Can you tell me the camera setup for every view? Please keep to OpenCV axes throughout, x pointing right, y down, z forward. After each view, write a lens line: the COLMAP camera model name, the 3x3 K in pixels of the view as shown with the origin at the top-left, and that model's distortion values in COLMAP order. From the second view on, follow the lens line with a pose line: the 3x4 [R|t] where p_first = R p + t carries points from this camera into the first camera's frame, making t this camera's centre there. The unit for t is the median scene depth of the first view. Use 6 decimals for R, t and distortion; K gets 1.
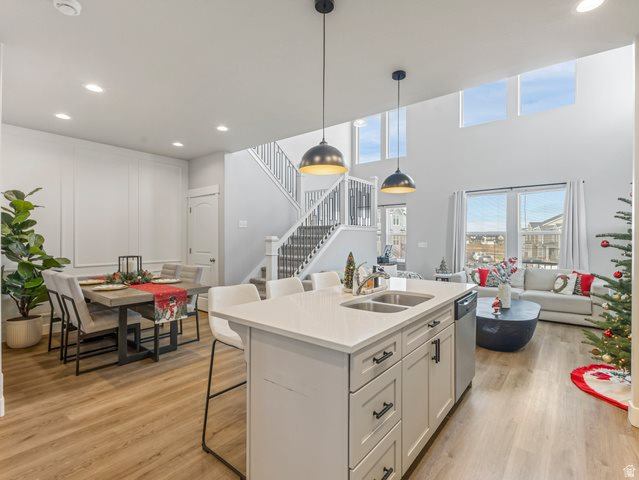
lens RADIAL K [[316.1, 0, 322.1], [0, 316.1, 238.6], [0, 0, 1]] dist [0.003214, 0.000339]
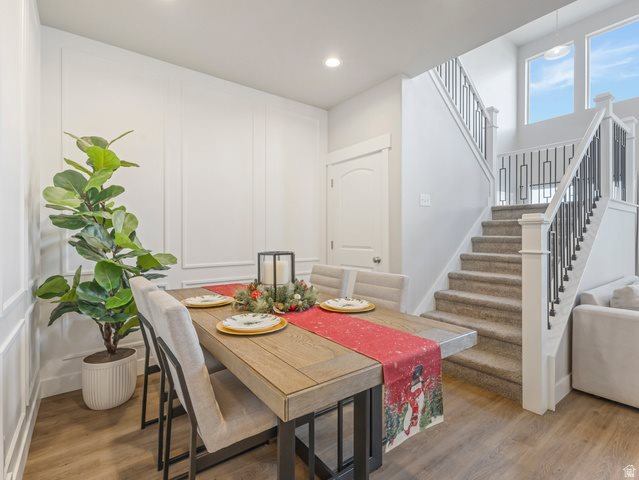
lens RADIAL K [[316.2, 0, 318.3], [0, 316.2, 234.3], [0, 0, 1]] dist [0.000294, 0.000123]
pose [[0.966793, -0.003781, -0.255534, -0.422877], [0.002660, 0.999985, -0.004735, 0.029850], [0.255549, 0.003898, 0.966788, 0.541264]]
